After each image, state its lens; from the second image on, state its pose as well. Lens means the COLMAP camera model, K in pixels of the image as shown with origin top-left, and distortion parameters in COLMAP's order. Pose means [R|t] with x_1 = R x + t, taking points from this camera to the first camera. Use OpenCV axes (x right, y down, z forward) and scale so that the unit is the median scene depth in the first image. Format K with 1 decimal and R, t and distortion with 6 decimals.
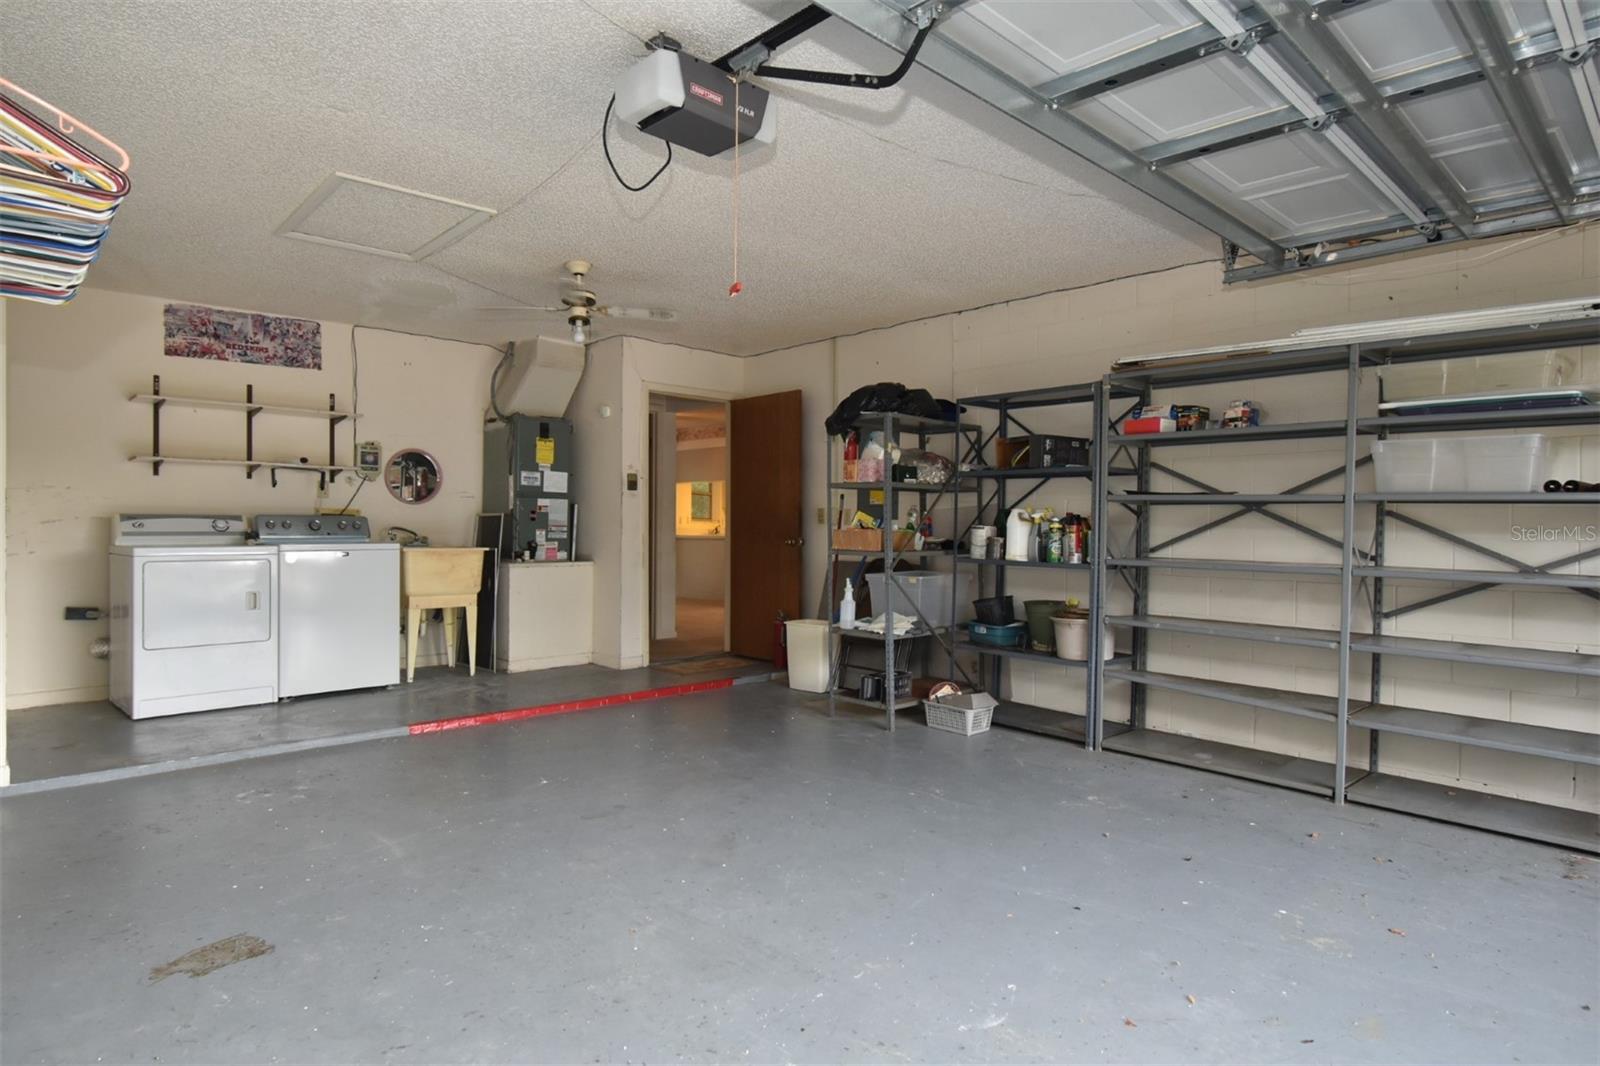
lens RADIAL K [[886.9, 0, 804.1], [0, 886.9, 532.5], [0, 0, 1]] dist [0.001828, -0.001915]
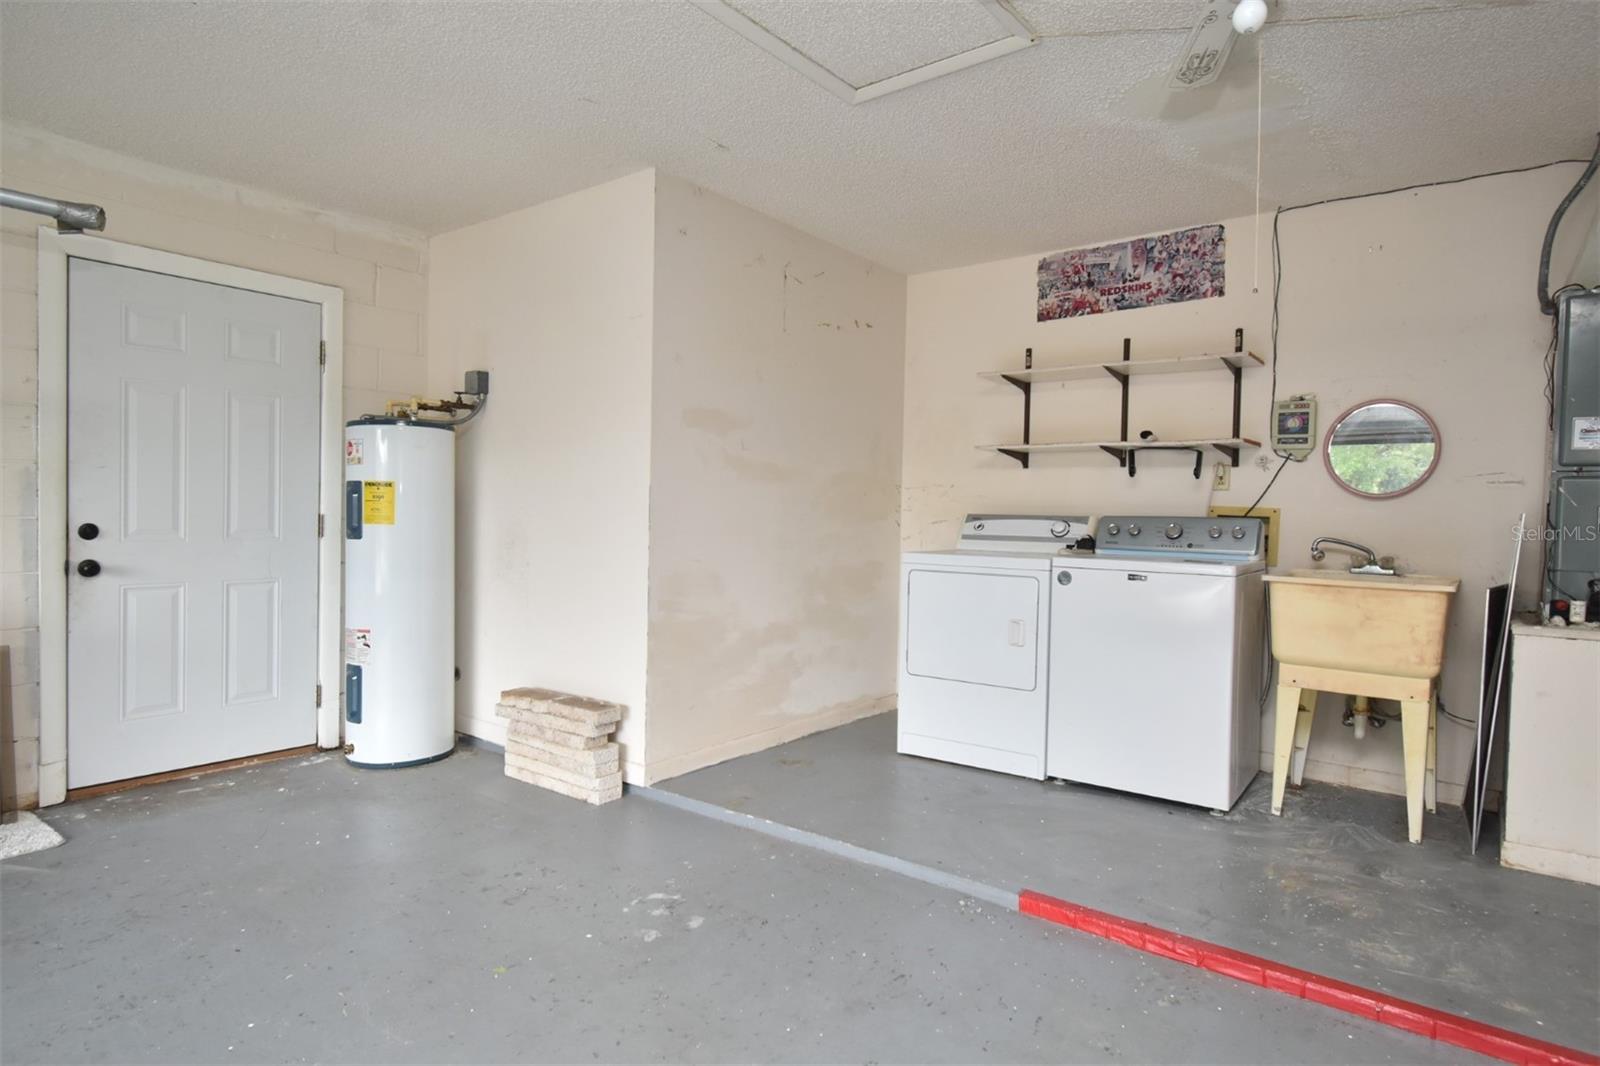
lens RADIAL K [[886.9, 0, 804.1], [0, 886.9, 532.5], [0, 0, 1]] dist [0.001828, -0.001915]
pose [[0.159511, 0.018341, -0.987026, 0.056280], [-0.028004, 0.999509, 0.014047, -0.008618], [0.986799, 0.025400, 0.159946, 0.586560]]
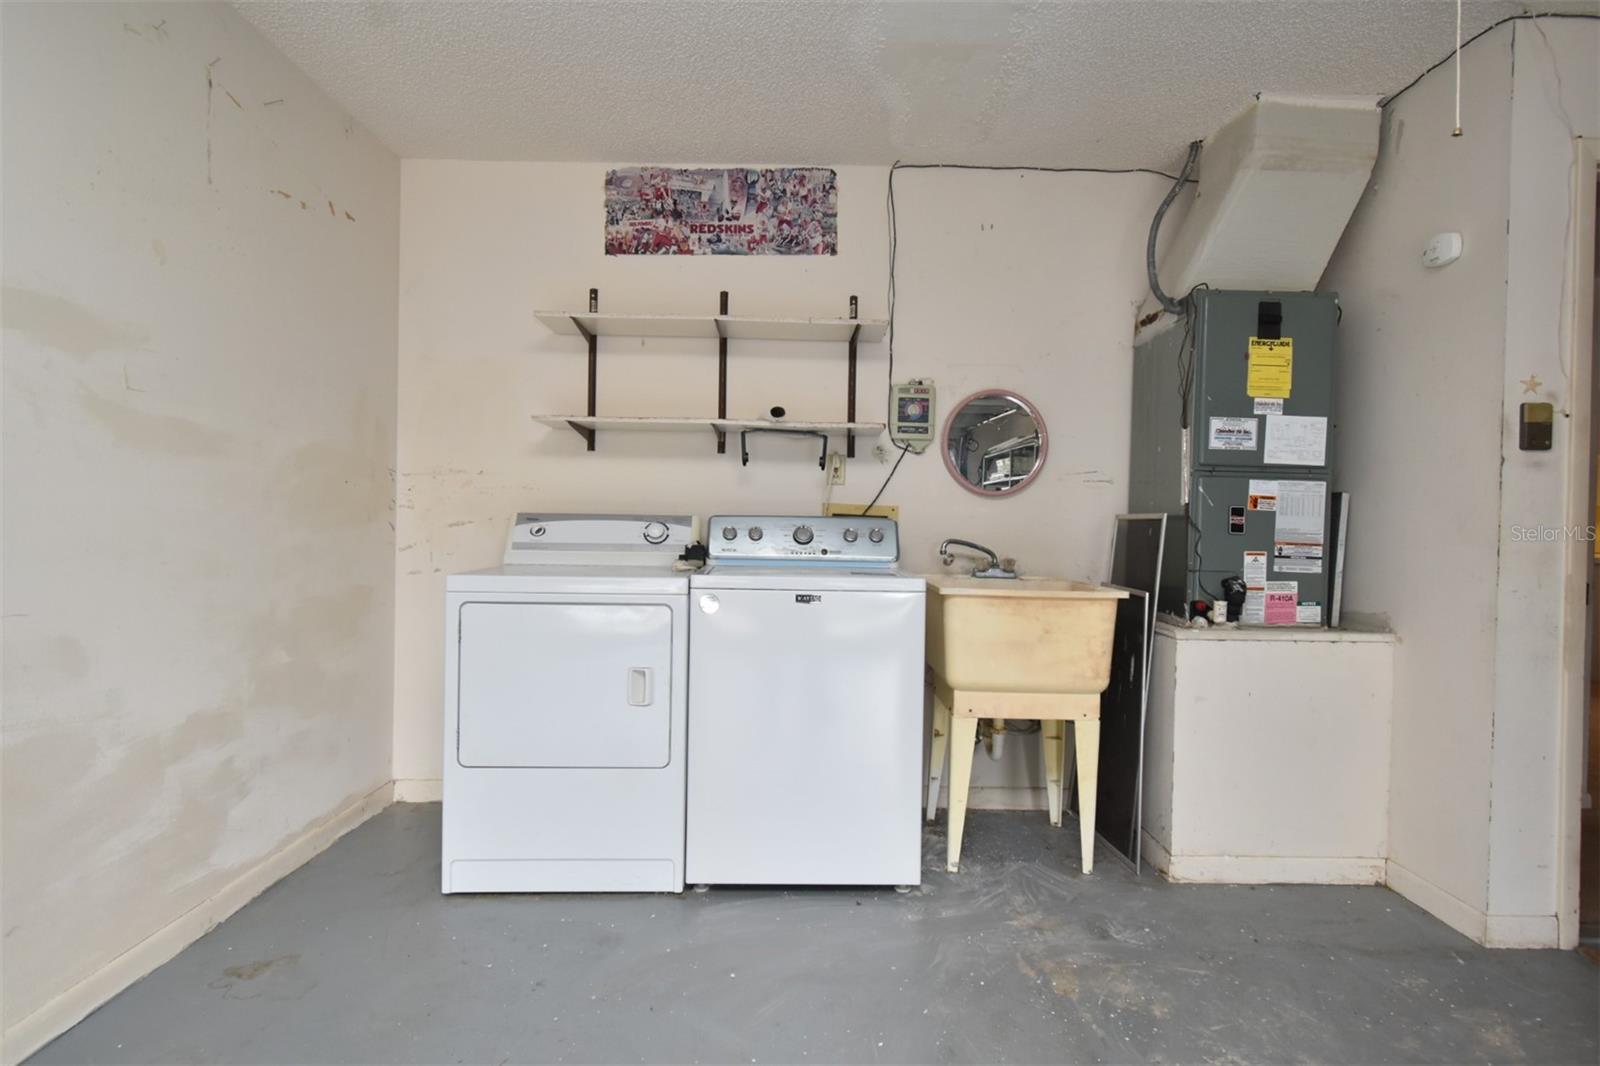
lens RADIAL K [[886.9, 0, 804.1], [0, 886.9, 532.5], [0, 0, 1]] dist [0.001828, -0.001915]
pose [[0.731888, 0.016584, -0.681223, -0.176086], [-0.018627, 0.999817, 0.004328, -0.011322], [0.681170, 0.009522, 0.732063, 0.574984]]
